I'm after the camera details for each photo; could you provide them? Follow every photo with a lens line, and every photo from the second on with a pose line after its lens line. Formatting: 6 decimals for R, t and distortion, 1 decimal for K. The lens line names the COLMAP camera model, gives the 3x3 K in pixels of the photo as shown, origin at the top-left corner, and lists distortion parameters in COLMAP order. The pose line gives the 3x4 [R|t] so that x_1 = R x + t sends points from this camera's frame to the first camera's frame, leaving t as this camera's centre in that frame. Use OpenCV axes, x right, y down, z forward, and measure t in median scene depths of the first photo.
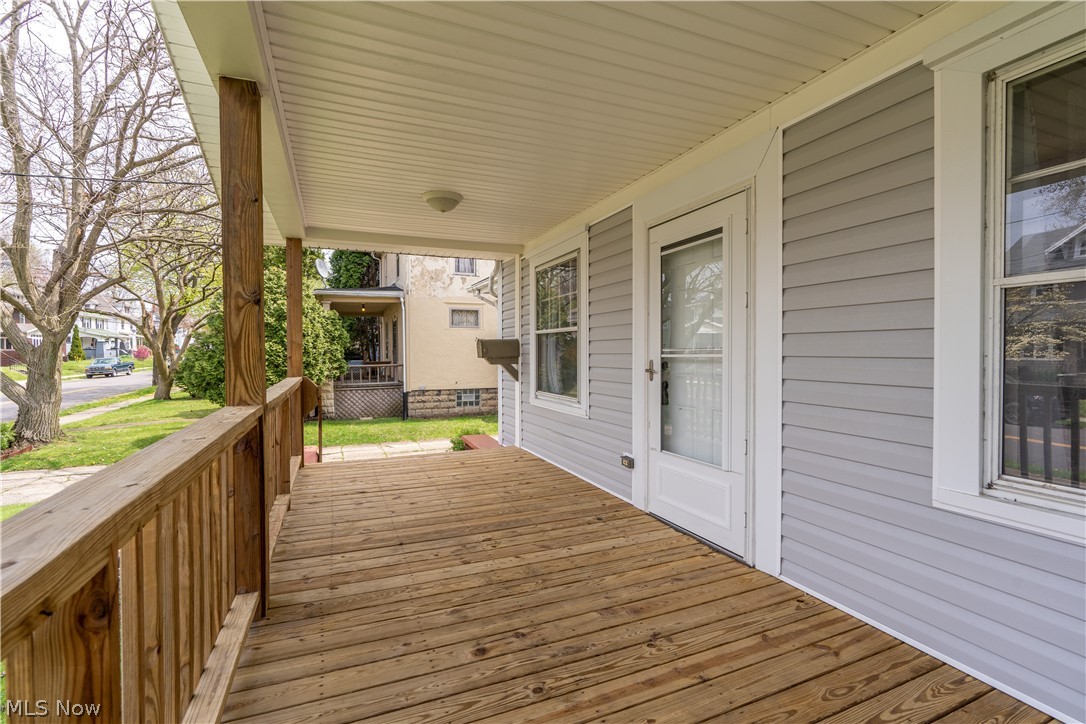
lens RADIAL K [[490.2, 0, 542.4], [0, 490.2, 359.0], [0, 0, 1]] dist [-0.005559, 0.001412]
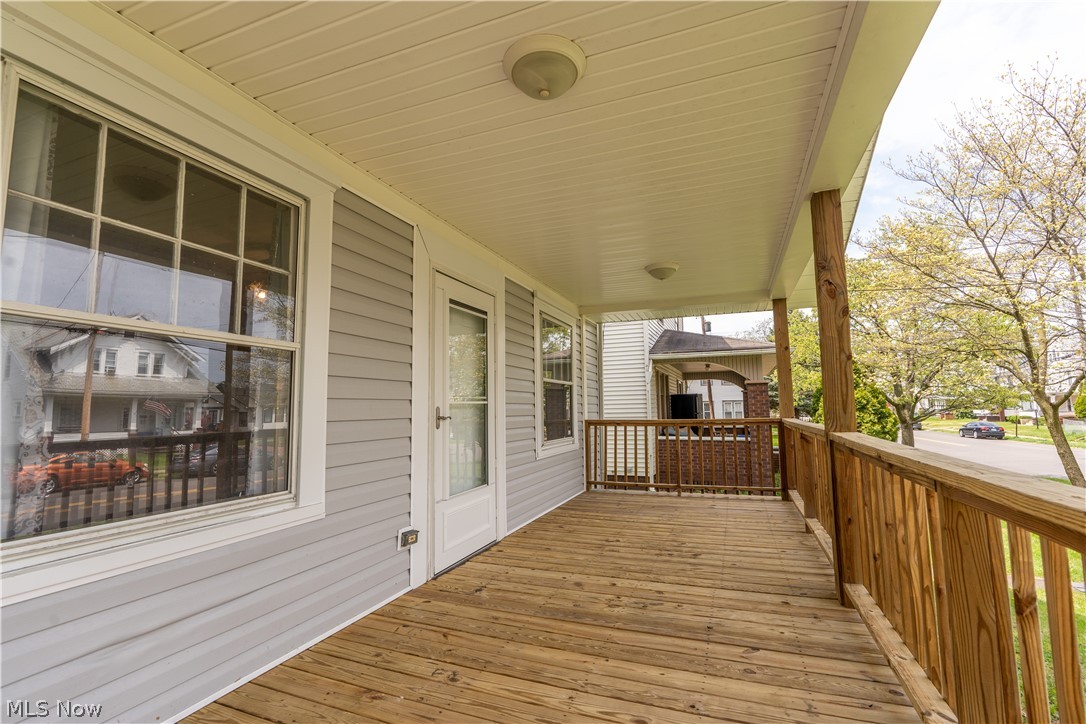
lens RADIAL K [[490.2, 0, 542.5], [0, 490.2, 360.9], [0, 0, 1]] dist [-0.005559, 0.001412]
pose [[-0.711795, 0.079221, 0.697905, -0.685871], [0.024053, 0.995785, -0.088503, 0.001943], [-0.701975, -0.046209, -0.710701, 1.772896]]
